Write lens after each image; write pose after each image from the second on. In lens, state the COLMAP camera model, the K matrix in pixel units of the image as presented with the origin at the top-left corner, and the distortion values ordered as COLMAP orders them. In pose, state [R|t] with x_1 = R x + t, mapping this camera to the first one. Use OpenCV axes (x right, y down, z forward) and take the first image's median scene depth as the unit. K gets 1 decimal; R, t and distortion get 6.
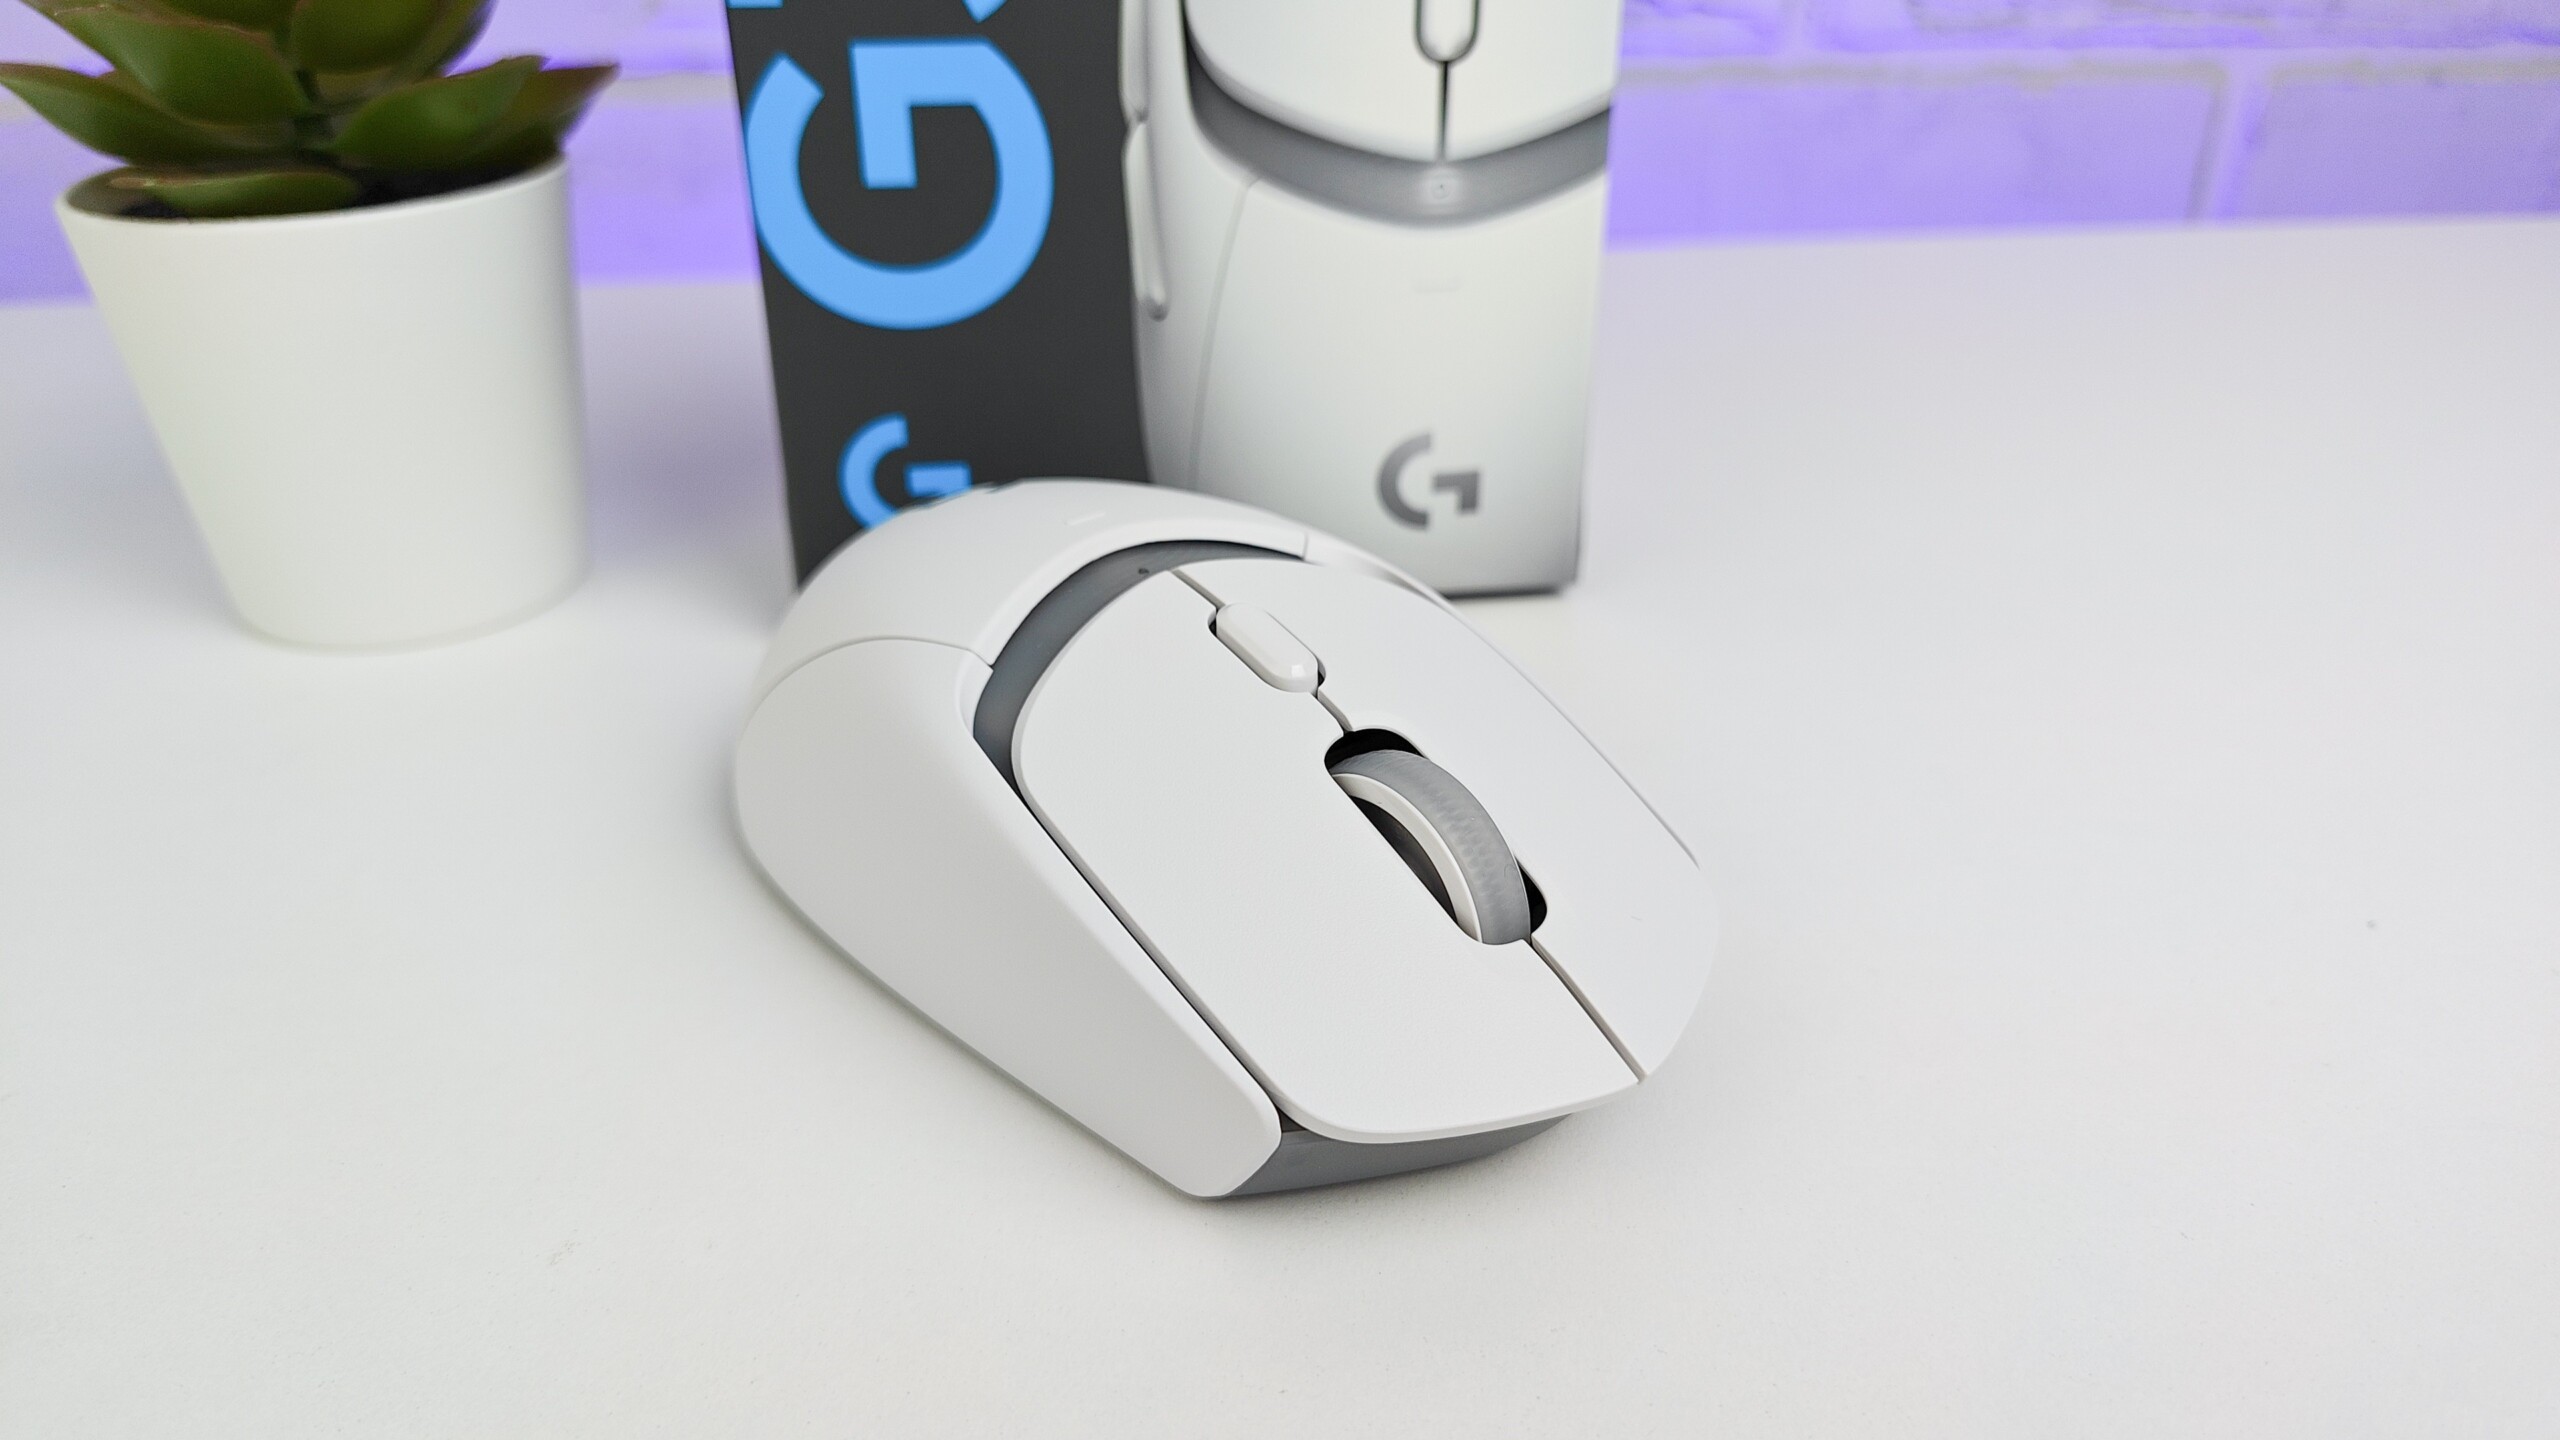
lens RADIAL K [[1838.8, 0, 1280.0], [0, 1838.8, 720.0], [0, 0, 1]] dist [-0.004265, -0.003413]
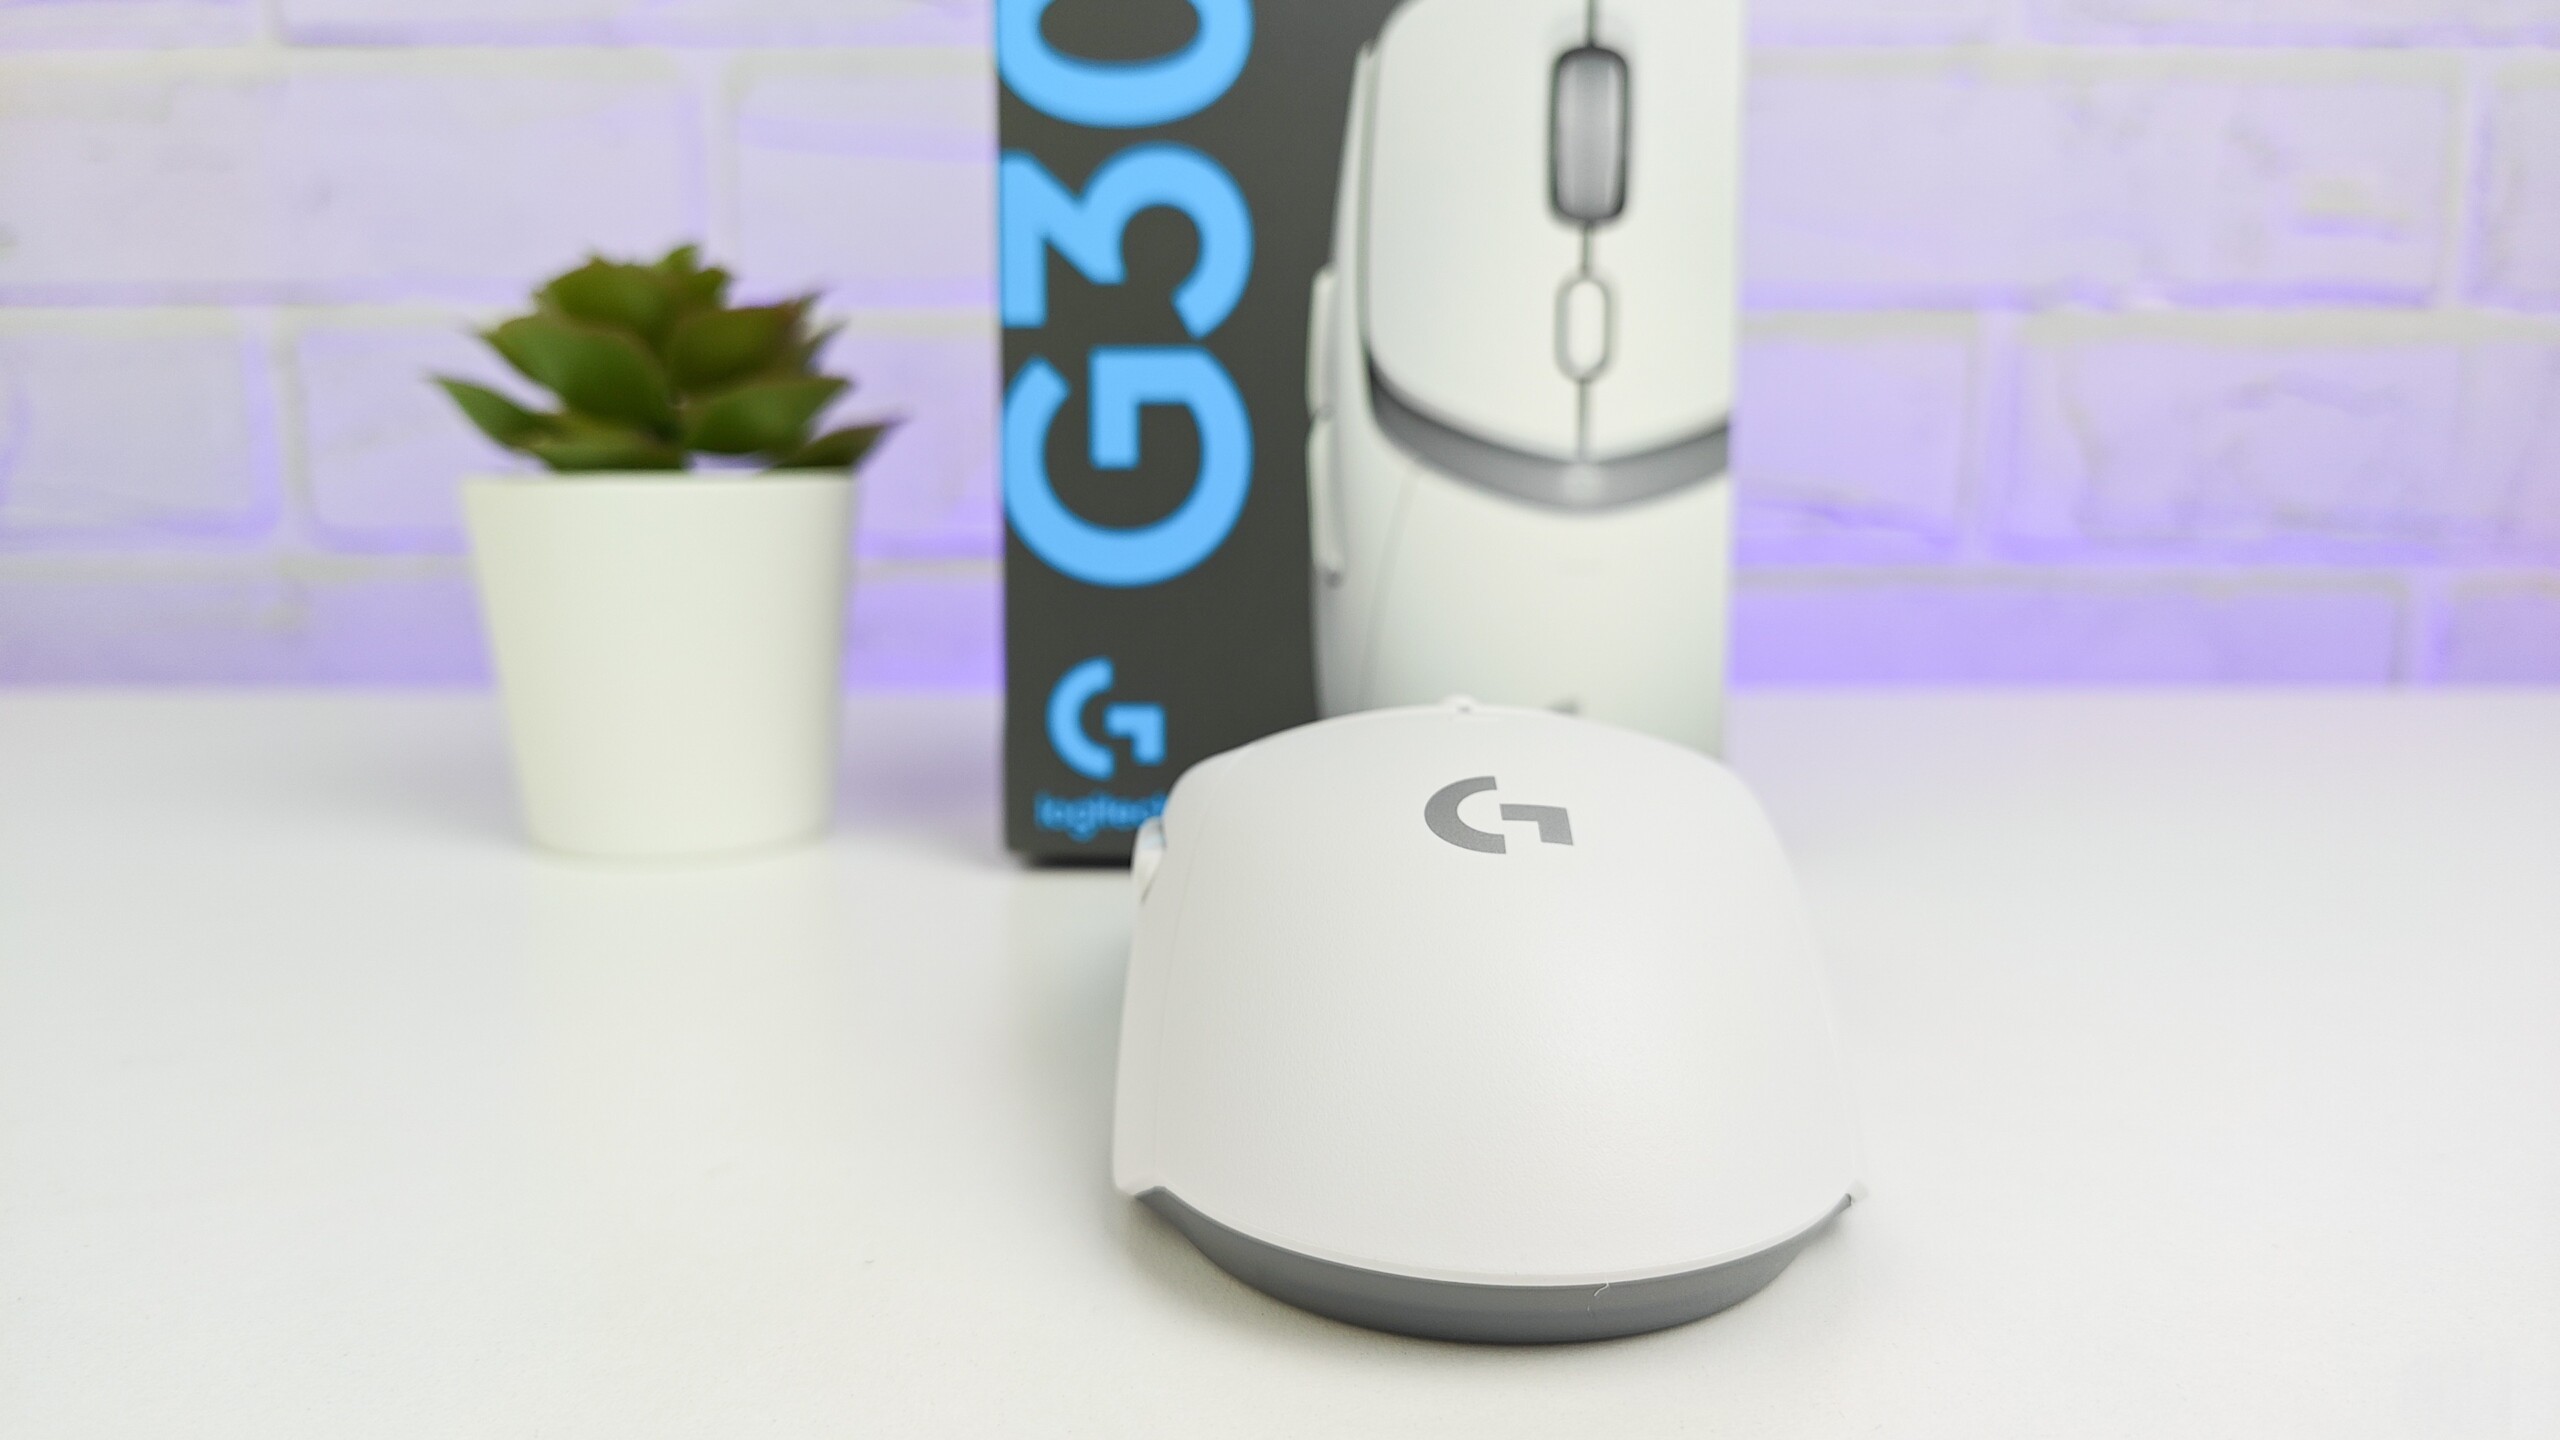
lens RADIAL K [[1882.8, 0, 1284.0], [0, 1882.8, 733.8], [0, 0, 1]] dist [-0.015863, -0.002578]
pose [[0.990984, 0.020930, -0.132335, 0.062400], [-0.064423, 0.940482, -0.333681, 0.271188], [0.117475, 0.339198, 0.933351, -0.074788]]
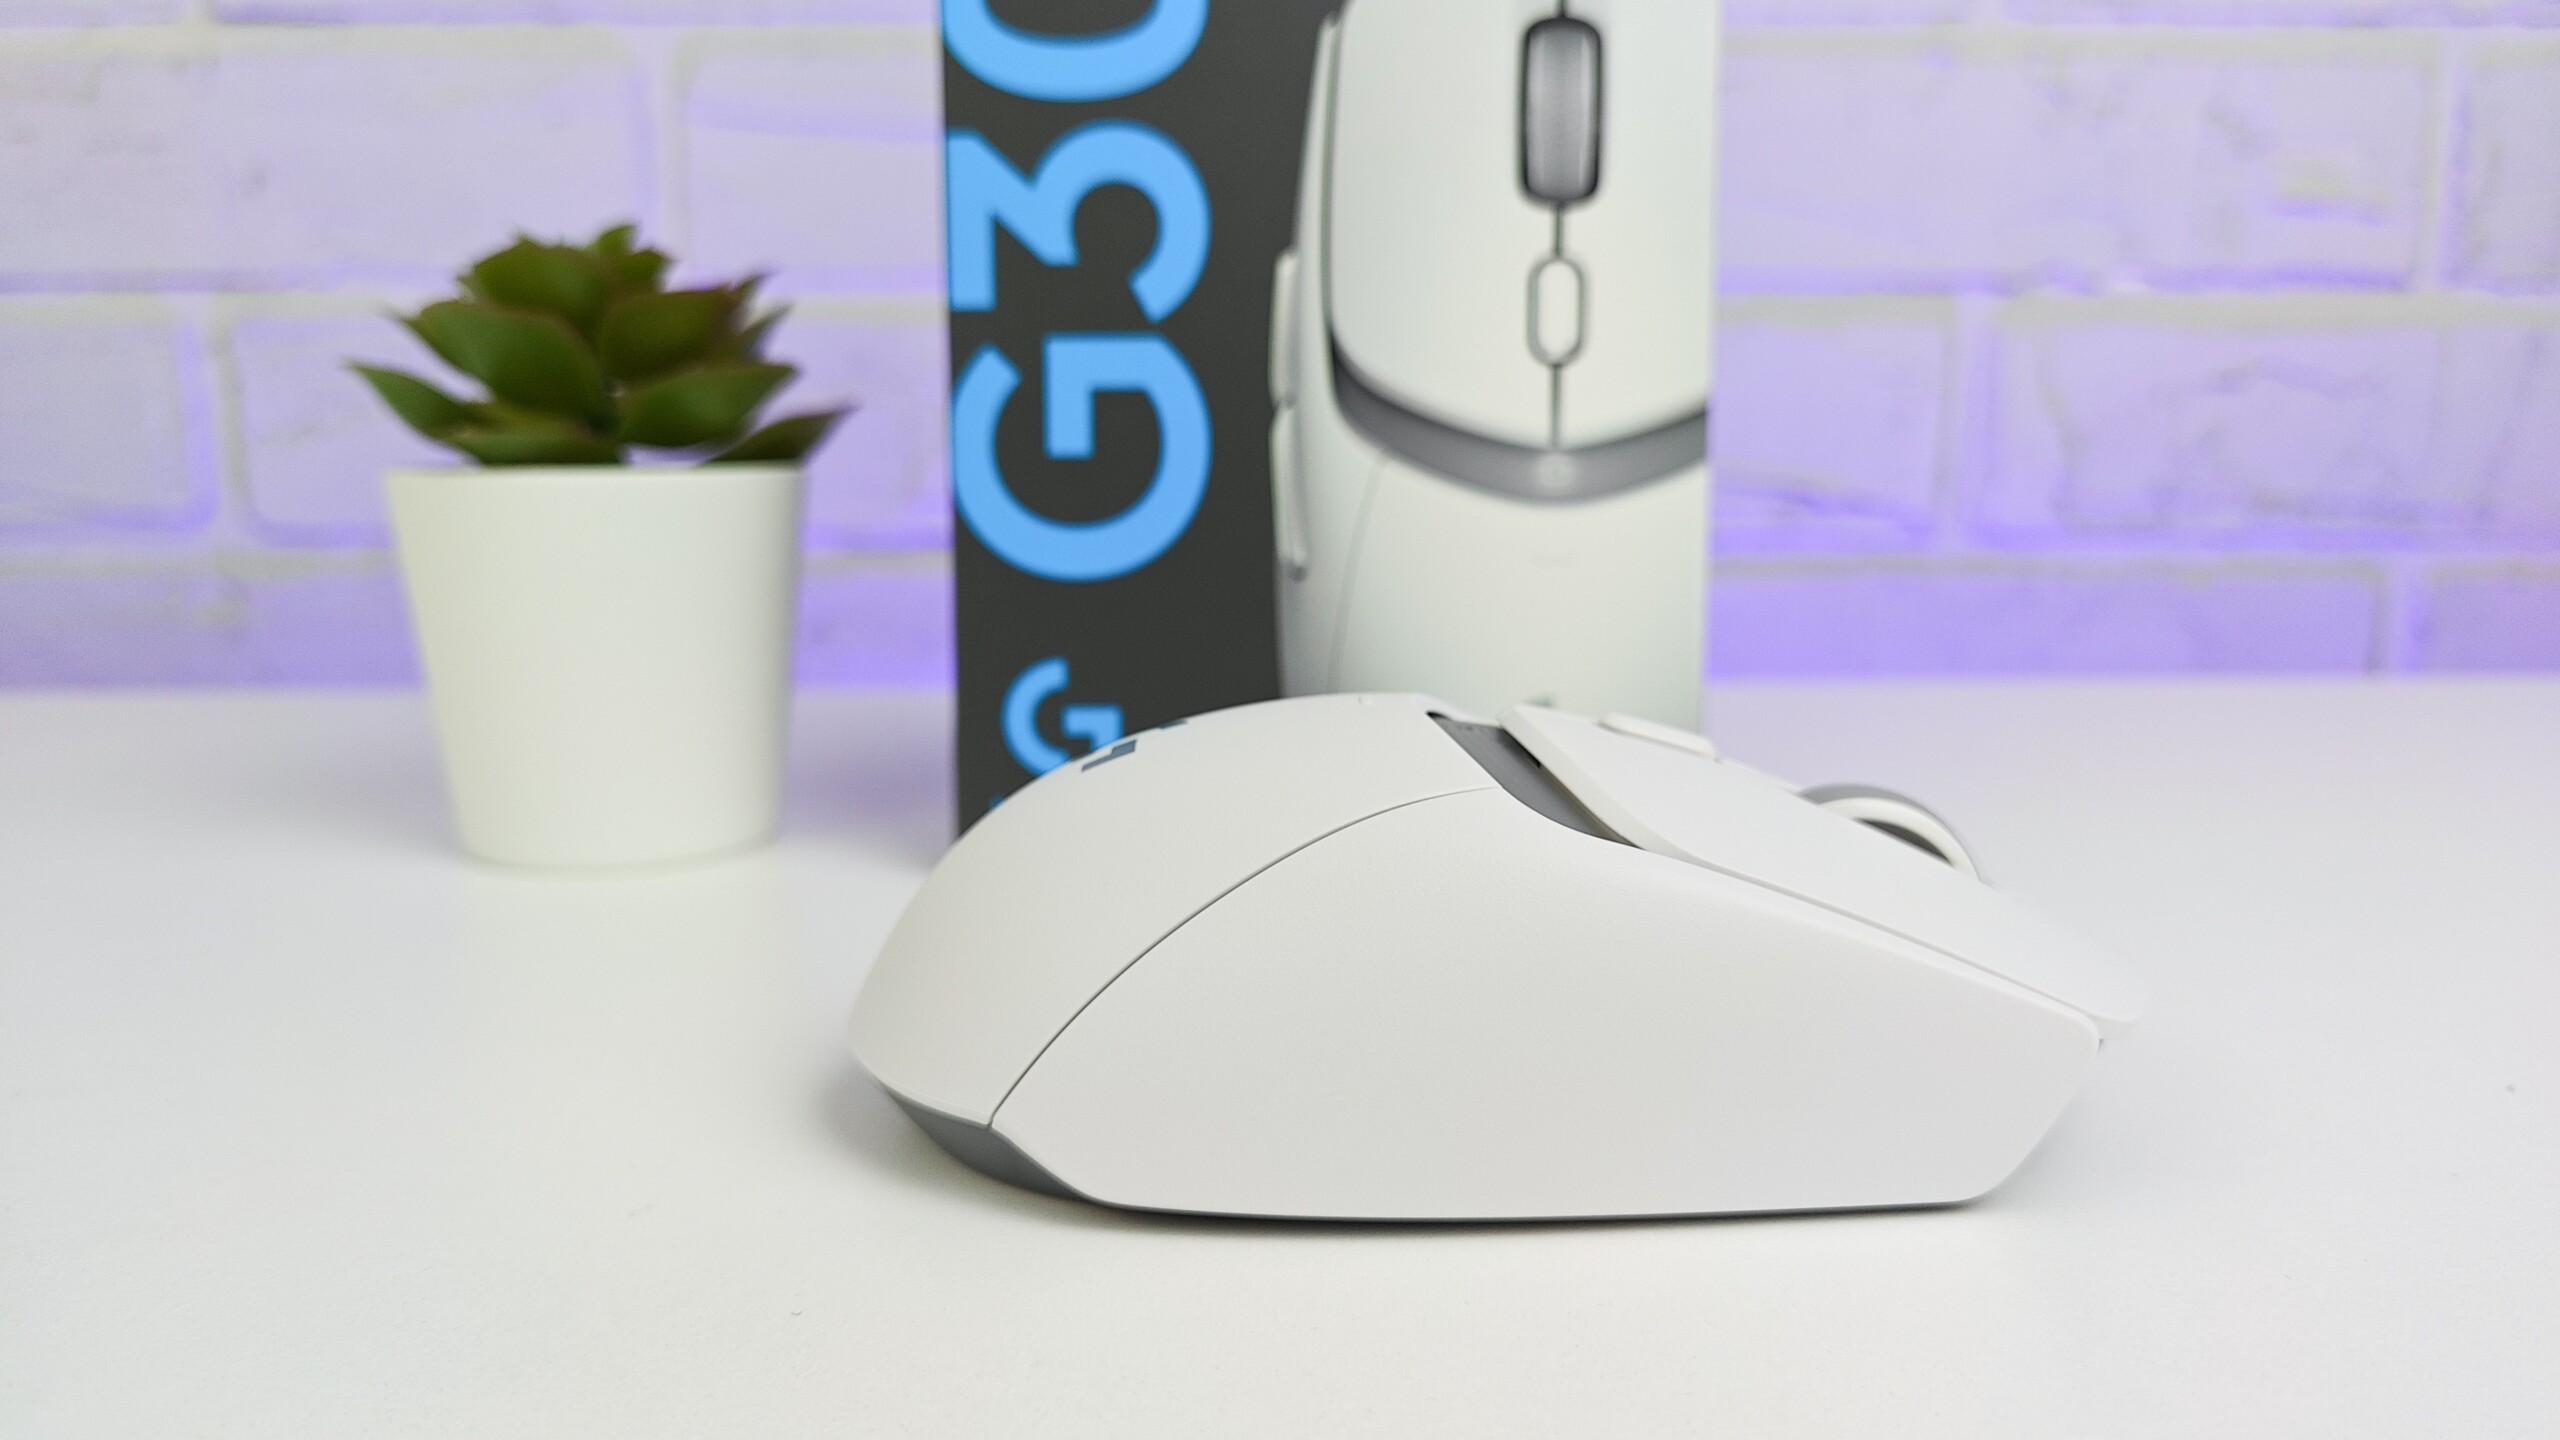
lens RADIAL K [[1882.8, 0, 1284.0], [0, 1882.8, 733.8], [0, 0, 1]] dist [-0.015863, -0.002578]
pose [[0.993031, 0.016509, -0.116694, 0.060957], [-0.054311, 0.942841, -0.328786, 0.248857], [0.104596, 0.332832, 0.937167, -0.034630]]
